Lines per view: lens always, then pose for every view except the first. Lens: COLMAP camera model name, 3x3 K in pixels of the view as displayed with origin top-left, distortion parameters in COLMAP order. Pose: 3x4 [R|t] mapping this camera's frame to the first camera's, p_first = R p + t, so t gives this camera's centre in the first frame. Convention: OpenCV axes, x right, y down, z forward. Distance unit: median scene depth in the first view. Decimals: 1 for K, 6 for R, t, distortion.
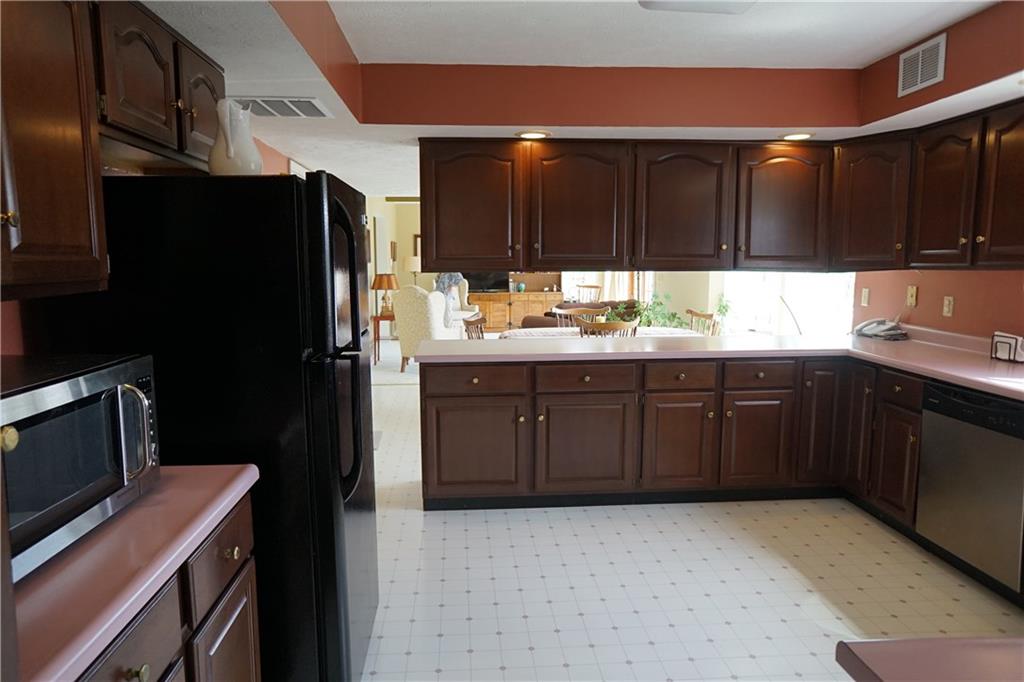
lens RADIAL K [[689.0, 0, 499.5], [0, 689.0, 345.7], [0, 0, 1]] dist [-0.071088, 0.096919]
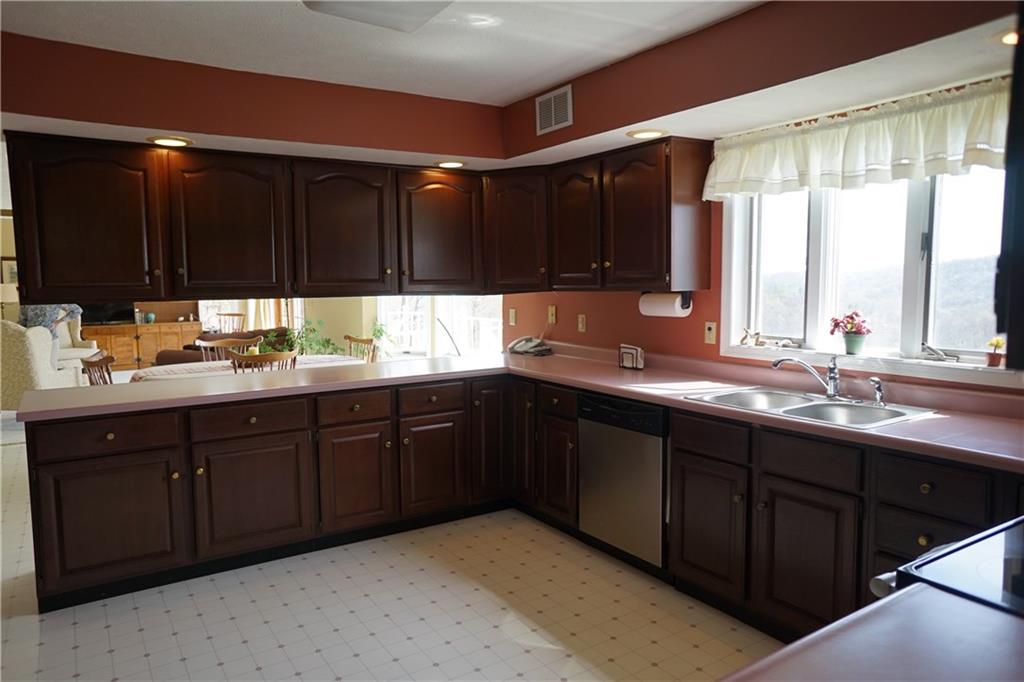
lens RADIAL K [[689.0, 0, 499.5], [0, 689.0, 345.7], [0, 0, 1]] dist [-0.071088, 0.096919]
pose [[0.872275, -0.051566, 0.486290, -0.017767], [0.068885, 0.997466, -0.017789, -0.009431], [-0.484140, 0.049015, 0.873616, 0.067095]]
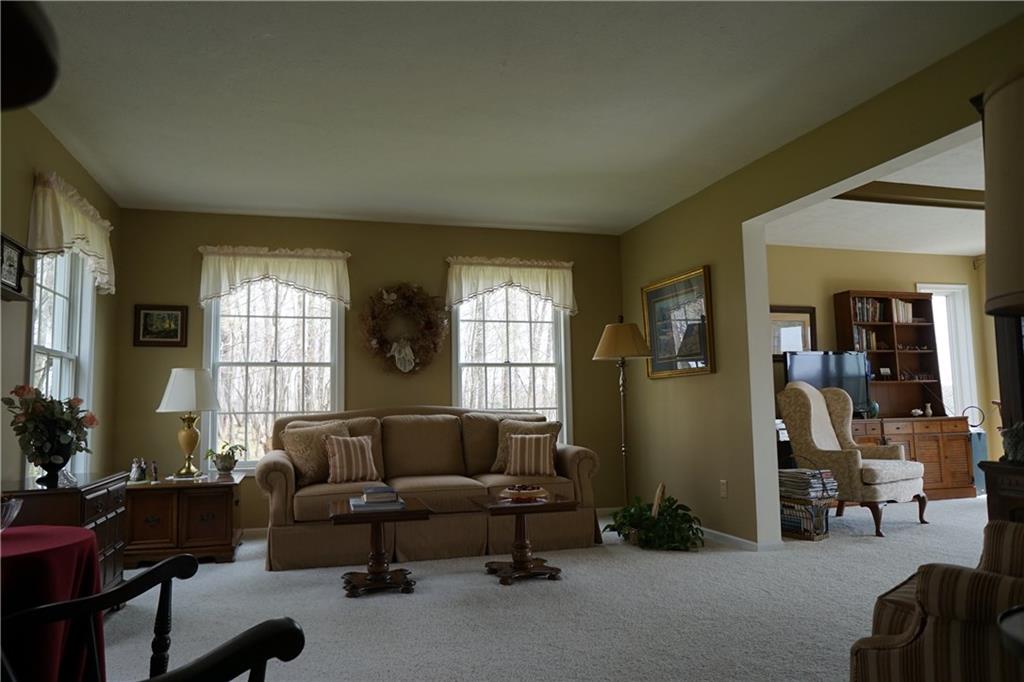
lens RADIAL K [[689.0, 0, 499.5], [0, 689.0, 345.7], [0, 0, 1]] dist [-0.071088, 0.096919]
pose [[0.975548, 0.004134, 0.219748, -1.383085], [0.044611, 0.975287, -0.216392, -0.139145], [-0.215212, 0.220904, 0.951255, 2.312750]]
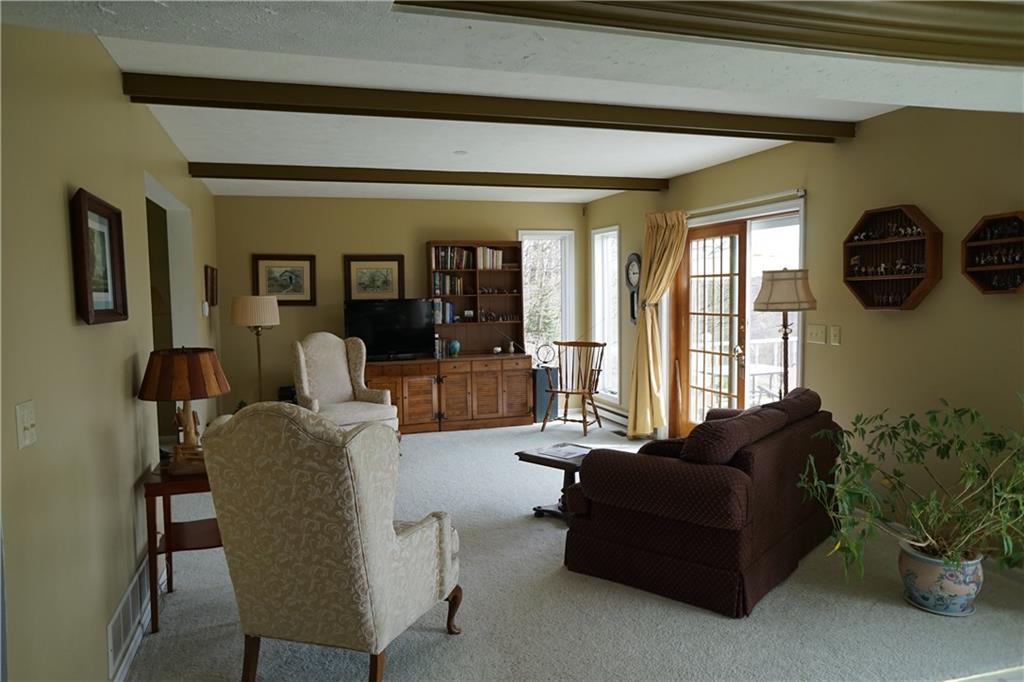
lens RADIAL K [[689.0, 0, 499.5], [0, 689.0, 345.7], [0, 0, 1]] dist [-0.071088, 0.096919]
pose [[0.970865, -0.030559, 0.237669, -0.264673], [0.042880, 0.997981, -0.046845, -0.235075], [-0.235757, 0.055671, 0.970216, 1.787953]]
